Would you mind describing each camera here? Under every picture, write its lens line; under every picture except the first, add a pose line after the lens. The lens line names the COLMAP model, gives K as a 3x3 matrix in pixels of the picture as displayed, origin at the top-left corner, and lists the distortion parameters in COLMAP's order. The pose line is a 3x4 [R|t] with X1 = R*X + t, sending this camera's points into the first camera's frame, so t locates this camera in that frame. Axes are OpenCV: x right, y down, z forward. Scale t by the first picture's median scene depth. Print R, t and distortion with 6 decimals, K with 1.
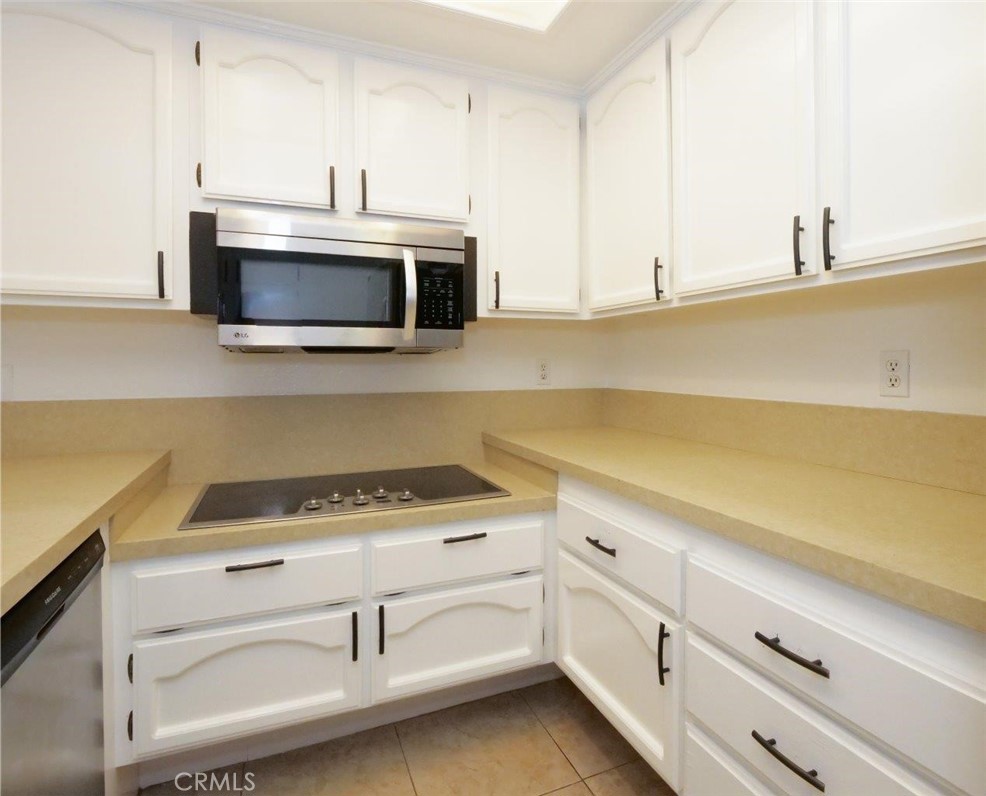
lens RADIAL K [[527.6, 0, 494.0], [0, 527.6, 365.2], [0, 0, 1]] dist [-0.014789, 0.000029]
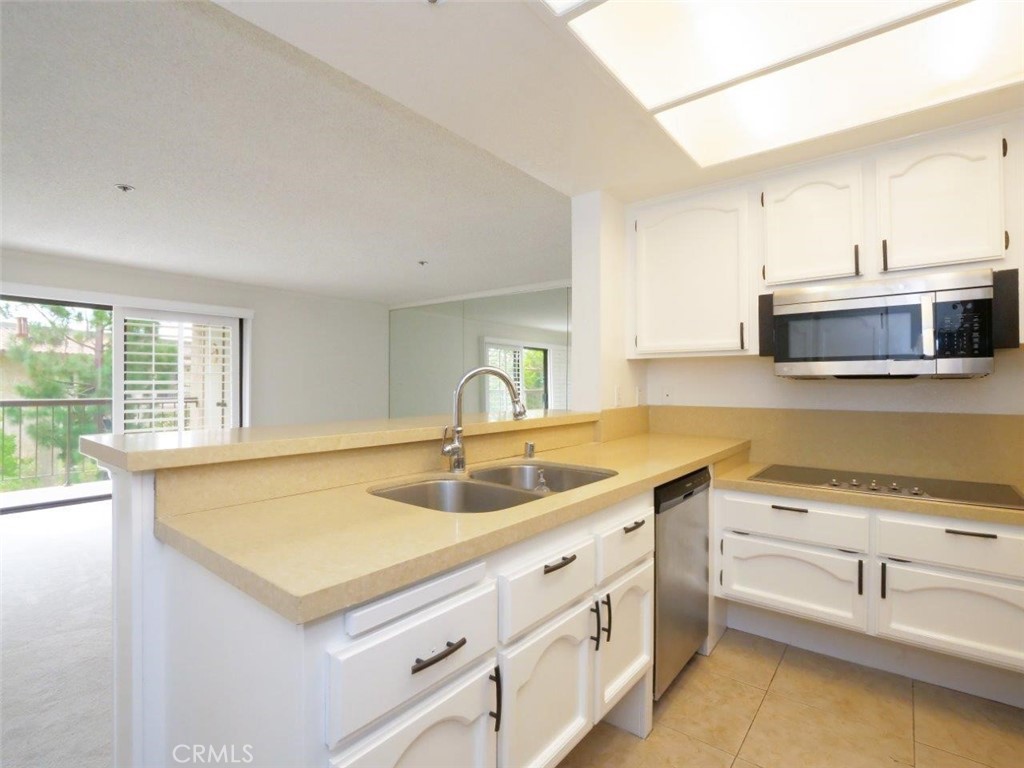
lens RADIAL K [[493.8, 0, 512.0], [0, 493.8, 384.0], [0, 0, 1]] dist [-0.001865, -0.000571]
pose [[0.489464, -0.000828, -0.872023, 0.404276], [-0.007344, 0.999960, -0.005071, 0.001966], [0.871993, 0.008886, 0.489438, -0.449848]]
